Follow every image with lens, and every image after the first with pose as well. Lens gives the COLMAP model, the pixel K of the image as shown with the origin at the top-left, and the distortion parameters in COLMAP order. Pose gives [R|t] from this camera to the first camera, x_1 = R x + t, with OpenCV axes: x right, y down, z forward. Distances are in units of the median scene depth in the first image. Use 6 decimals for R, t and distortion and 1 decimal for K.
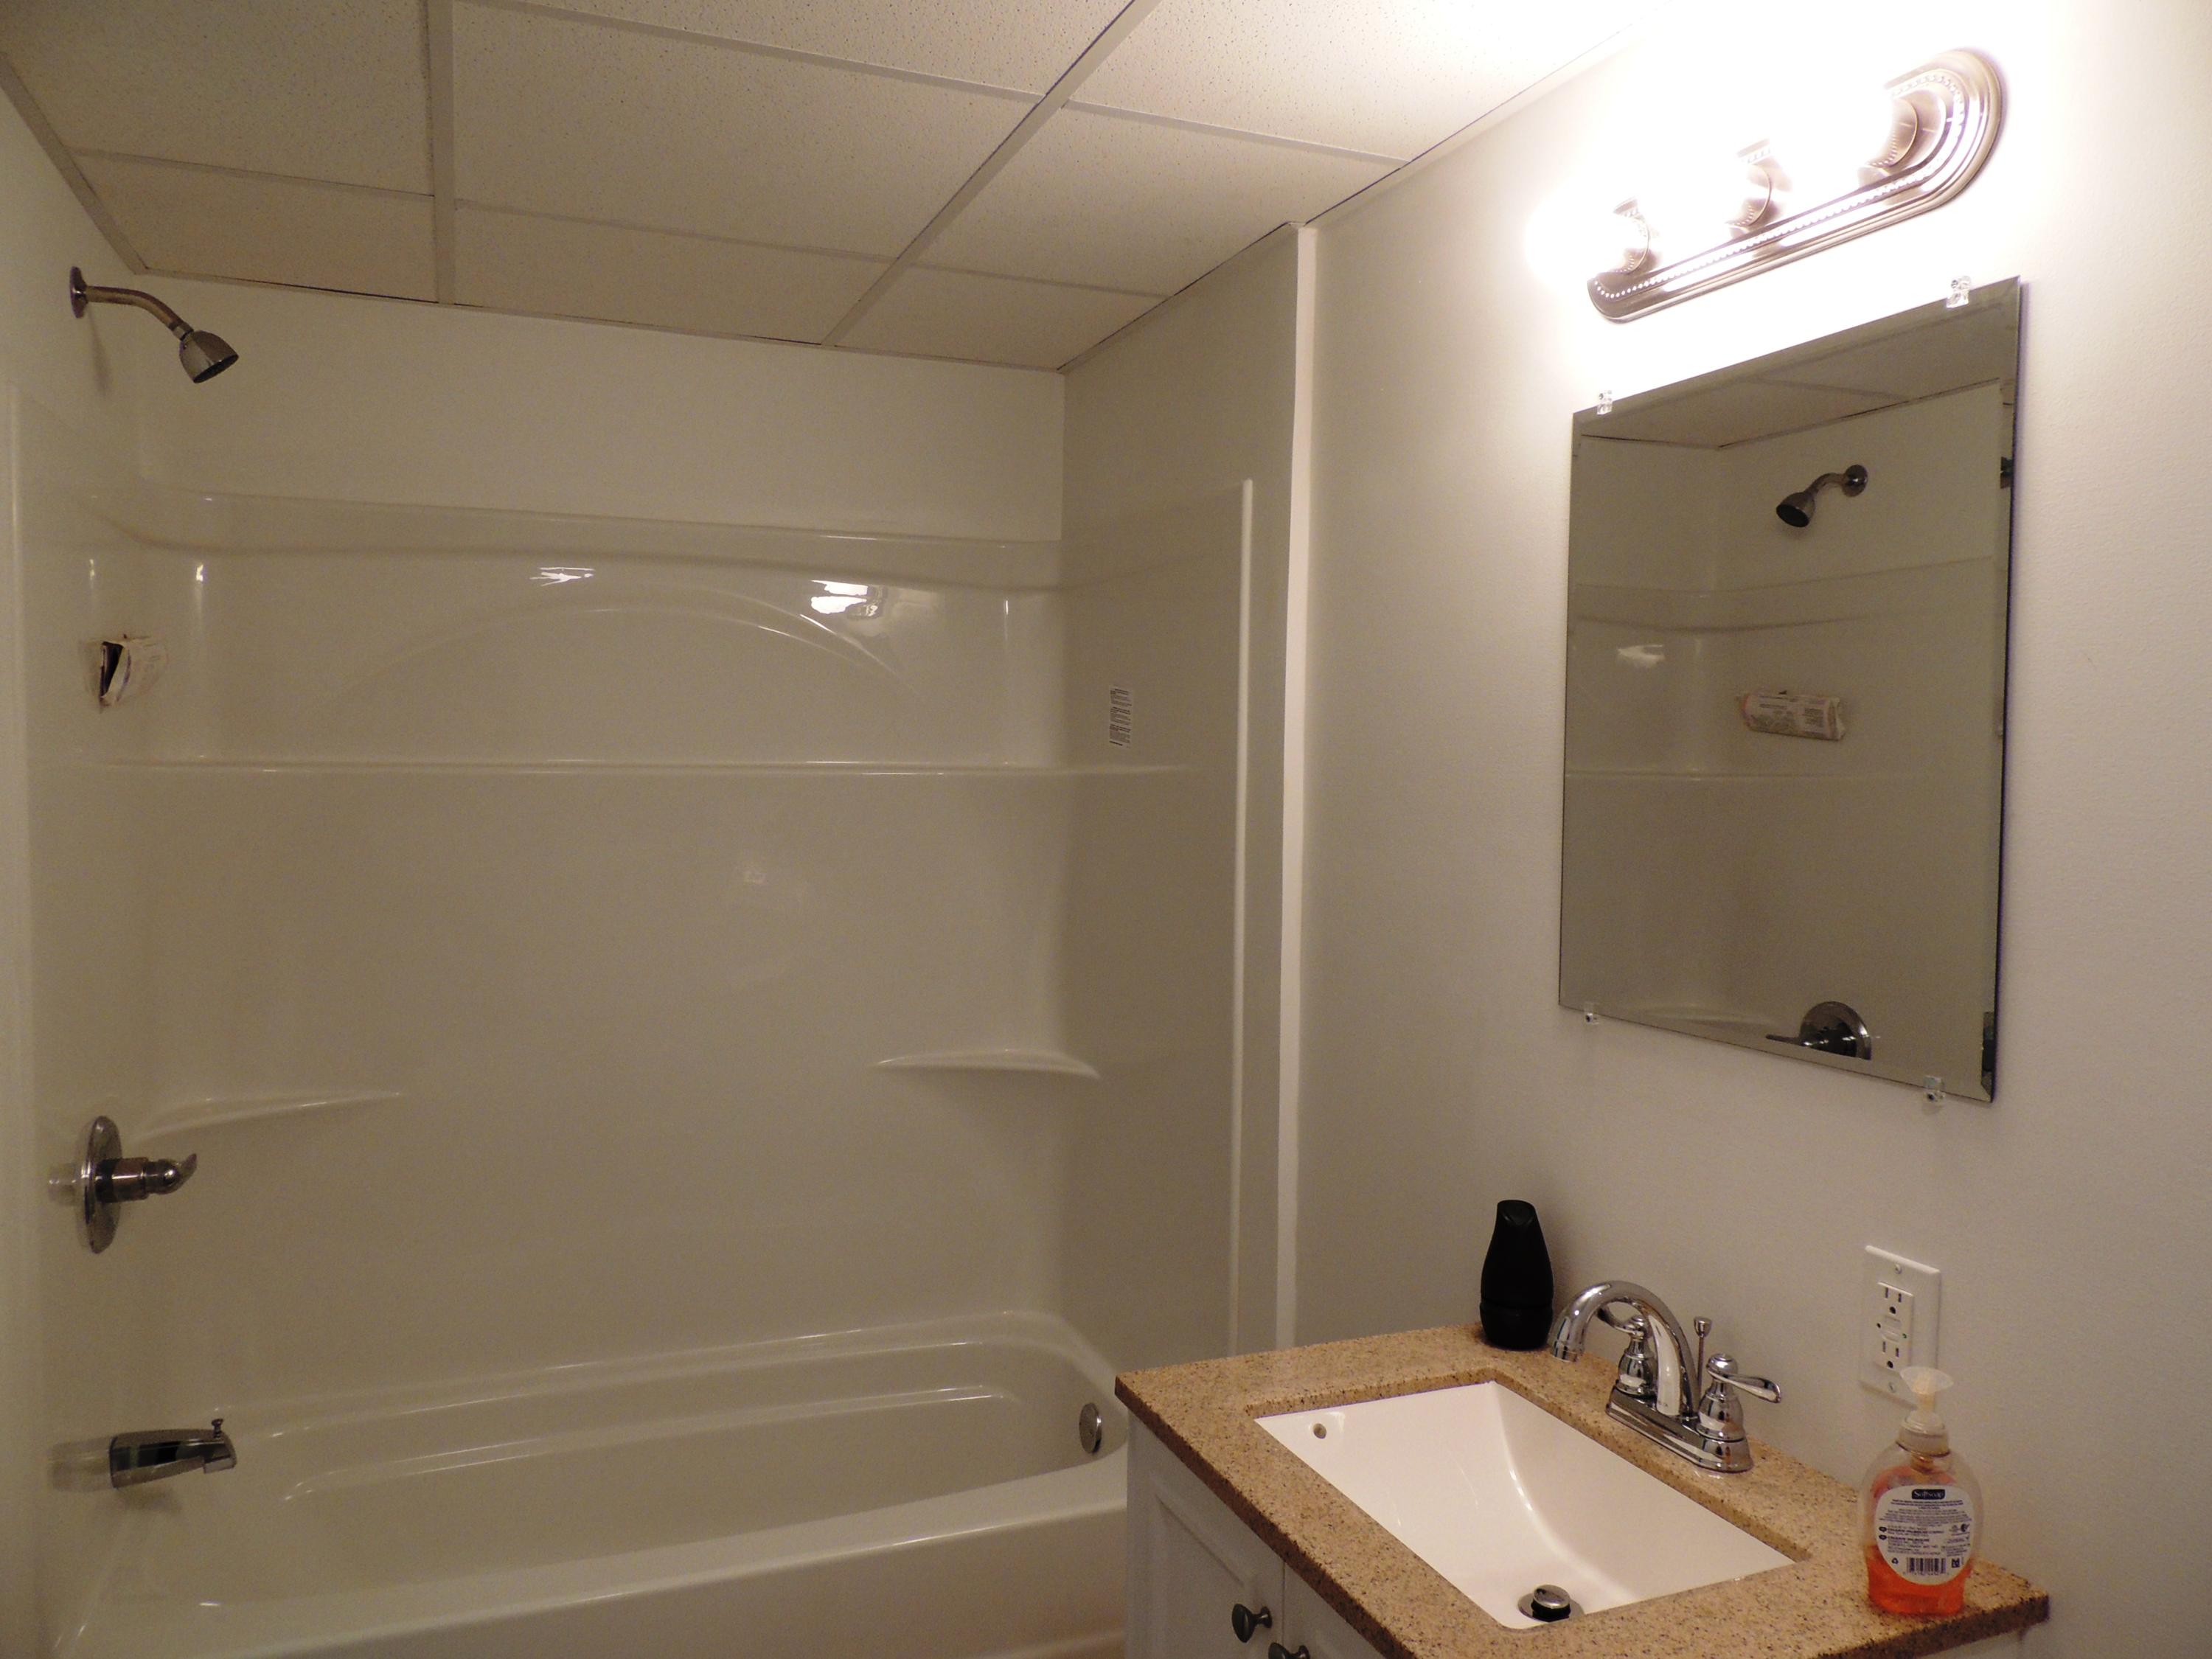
lens RADIAL K [[1582.6, 0, 1106.6], [0, 1582.6, 835.5], [0, 0, 1]] dist [-0.029669, 0.002907]
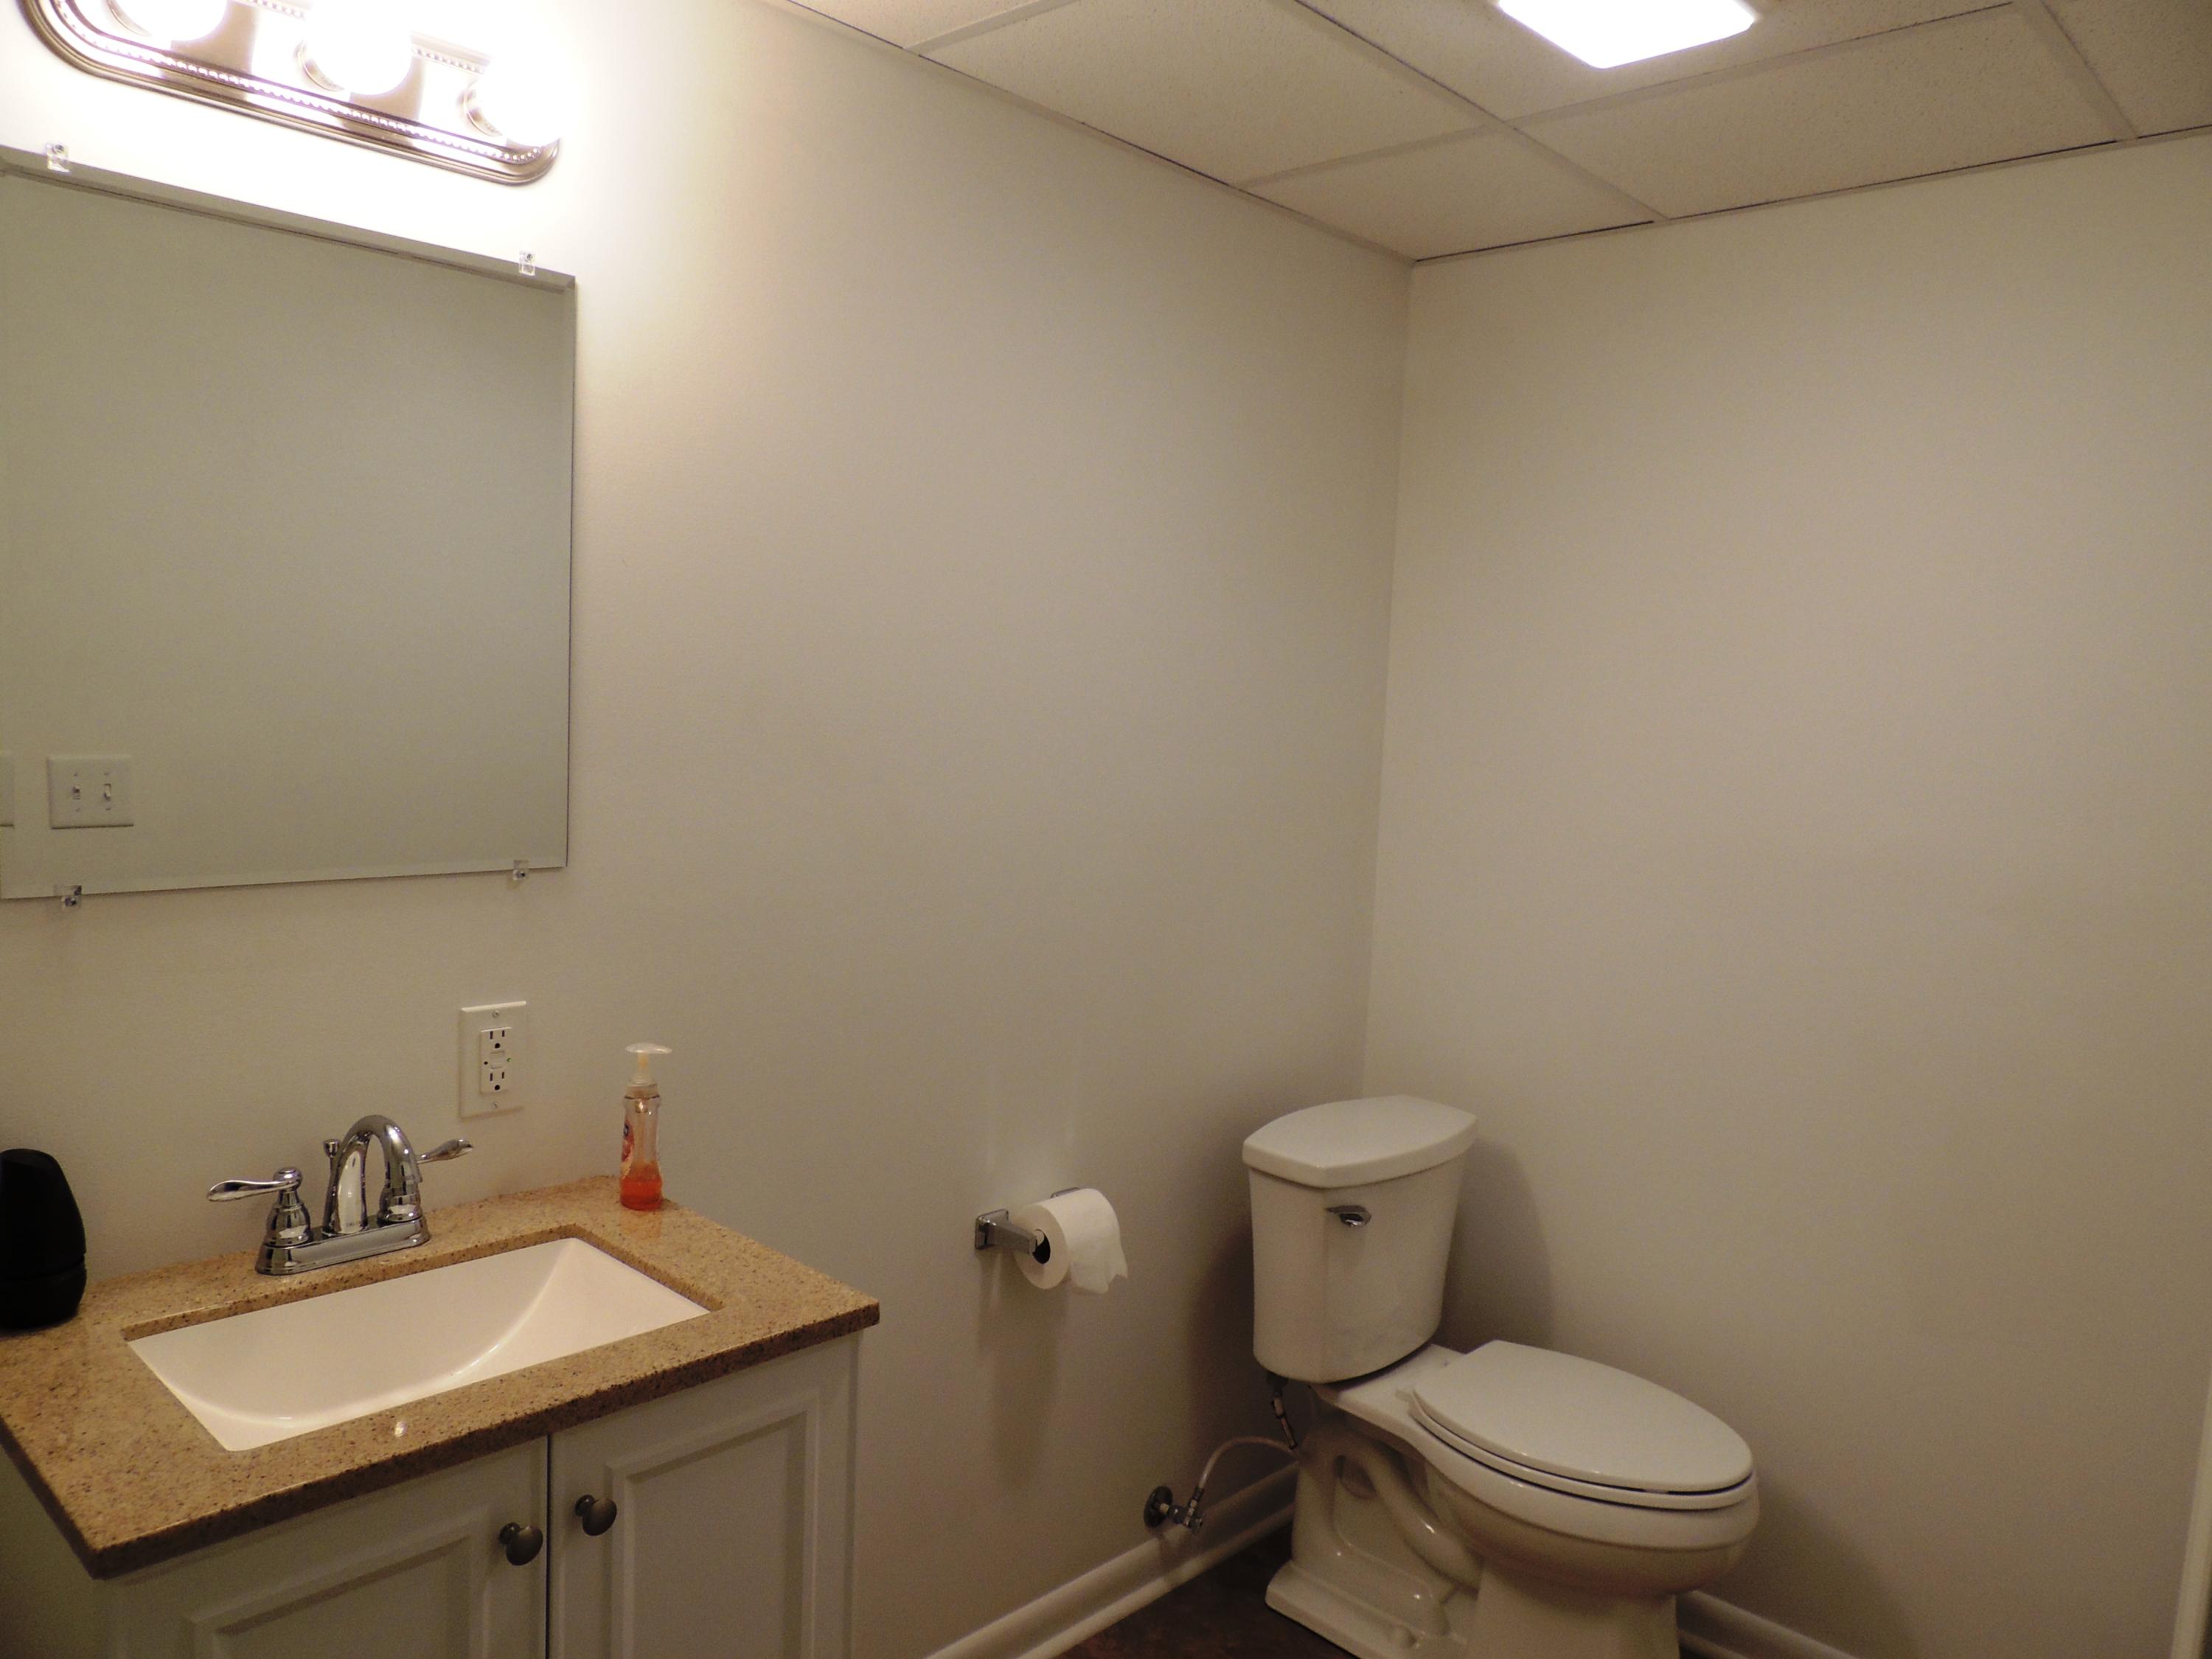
lens RADIAL K [[1582.6, 0, 1106.6], [0, 1582.6, 835.5], [0, 0, 1]] dist [-0.029669, 0.002907]
pose [[-0.407765, -0.019888, 0.912870, -0.803466], [0.064895, 0.996603, 0.050700, 0.099808], [-0.910778, 0.079915, -0.405089, 1.006695]]
